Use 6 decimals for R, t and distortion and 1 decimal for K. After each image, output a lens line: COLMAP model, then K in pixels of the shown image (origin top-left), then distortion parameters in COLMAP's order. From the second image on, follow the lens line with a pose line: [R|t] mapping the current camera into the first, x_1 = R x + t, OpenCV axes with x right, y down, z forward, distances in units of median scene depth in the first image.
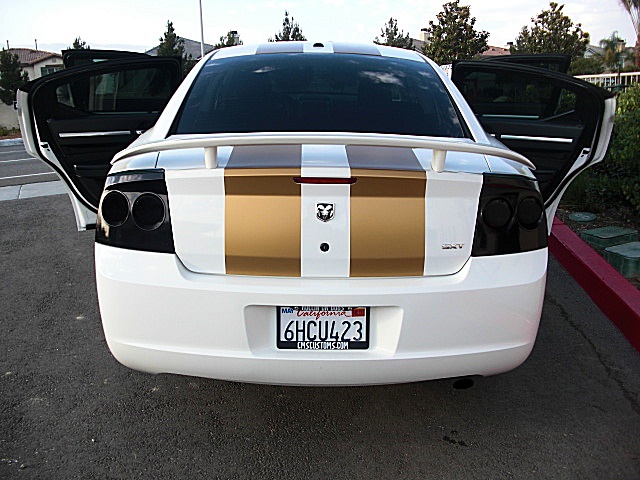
lens RADIAL K [[627.5, 0, 297.8], [0, 627.5, 248.4], [0, 0, 1]] dist [-0.144396, 0.033996]
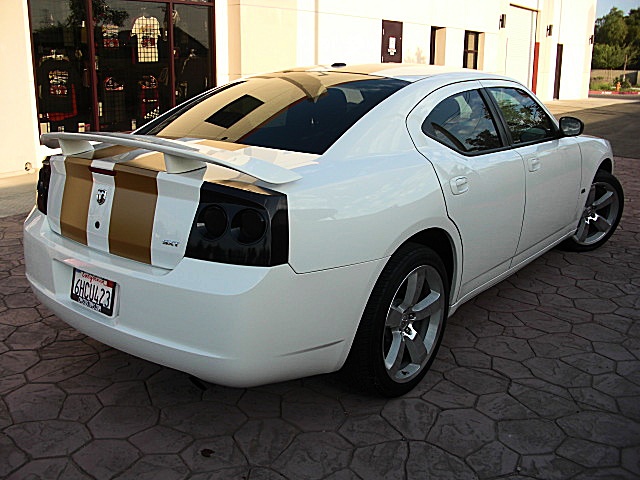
lens RADIAL K [[631.8, 0, 310.6], [0, 631.8, 244.6], [0, 0, 1]] dist [-0.195412, 0.163581]
pose [[0.783674, 0.174673, -0.596108, 1.083159], [-0.204237, 0.978751, 0.018296, -0.070564], [0.586637, 0.107409, 0.802696, 0.268592]]
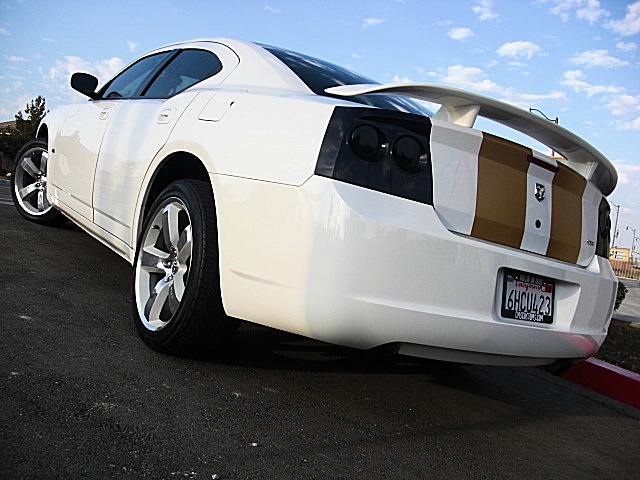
lens RADIAL K [[631.8, 0, 310.6], [0, 631.8, 244.6], [0, 0, 1]] dist [-0.195412, 0.163581]
pose [[0.794465, 0.152844, 0.587761, -0.875958], [-0.051205, 0.981224, -0.185949, 0.247302], [-0.605147, 0.117634, 0.787375, 0.394064]]
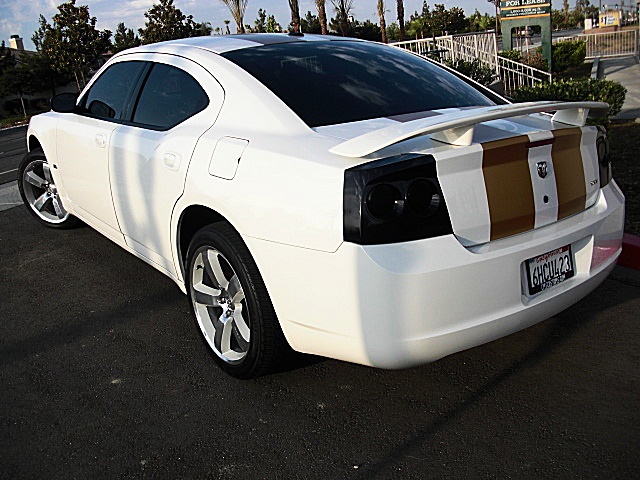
lens RADIAL K [[631.8, 0, 310.6], [0, 631.8, 244.6], [0, 0, 1]] dist [-0.195412, 0.163581]
pose [[0.791677, -0.221929, 0.569206, -0.965382], [0.224961, 0.972121, 0.066138, -0.093061], [-0.568014, 0.075689, 0.819531, 0.304919]]
